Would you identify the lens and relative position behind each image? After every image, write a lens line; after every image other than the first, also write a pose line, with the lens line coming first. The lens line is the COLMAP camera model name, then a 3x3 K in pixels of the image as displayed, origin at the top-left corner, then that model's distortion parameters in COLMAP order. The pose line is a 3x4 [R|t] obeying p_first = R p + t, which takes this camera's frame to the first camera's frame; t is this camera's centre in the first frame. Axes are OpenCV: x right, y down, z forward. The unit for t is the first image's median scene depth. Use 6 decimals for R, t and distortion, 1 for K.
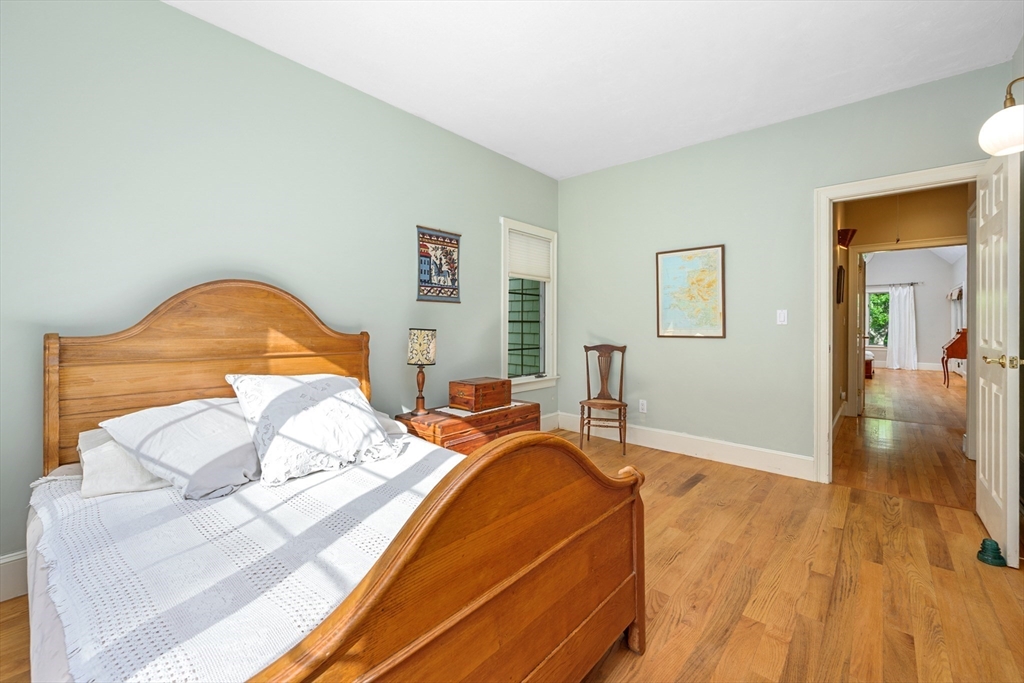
lens RADIAL K [[430.2, 0, 515.0], [0, 430.2, 334.9], [0, 0, 1]] dist [-0.001164, -0.000185]
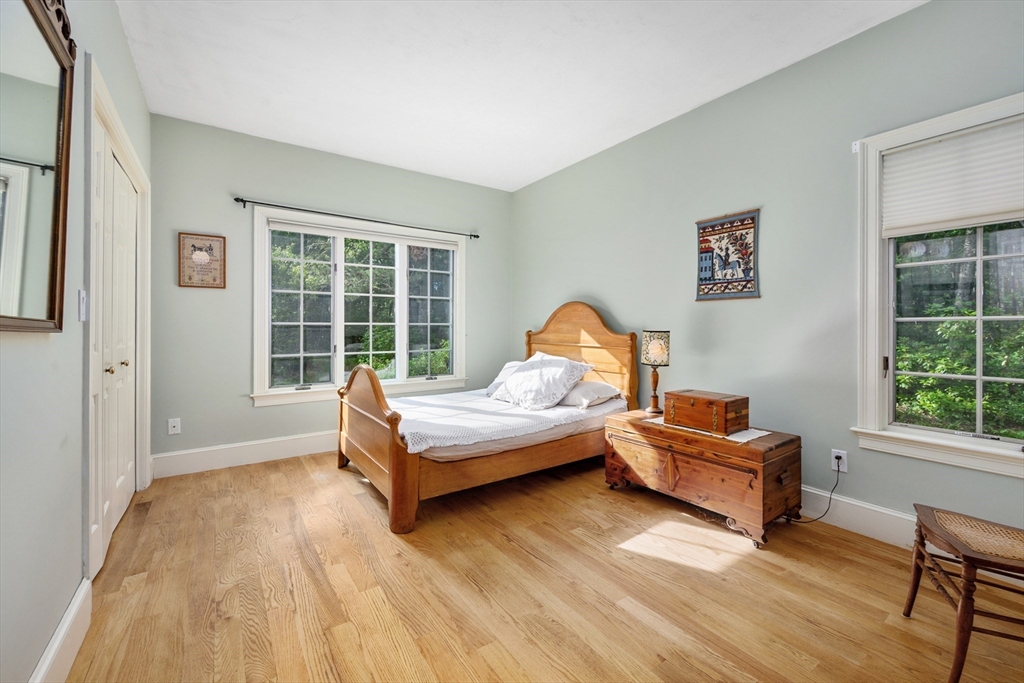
lens RADIAL K [[430.2, 0, 515.0], [0, 430.2, 334.9], [0, 0, 1]] dist [-0.001164, -0.000185]
pose [[-0.252316, 0.021195, -0.967413, 0.775657], [-0.015461, 0.999544, 0.025931, -0.022210], [0.967521, 0.021500, -0.251873, 0.826928]]
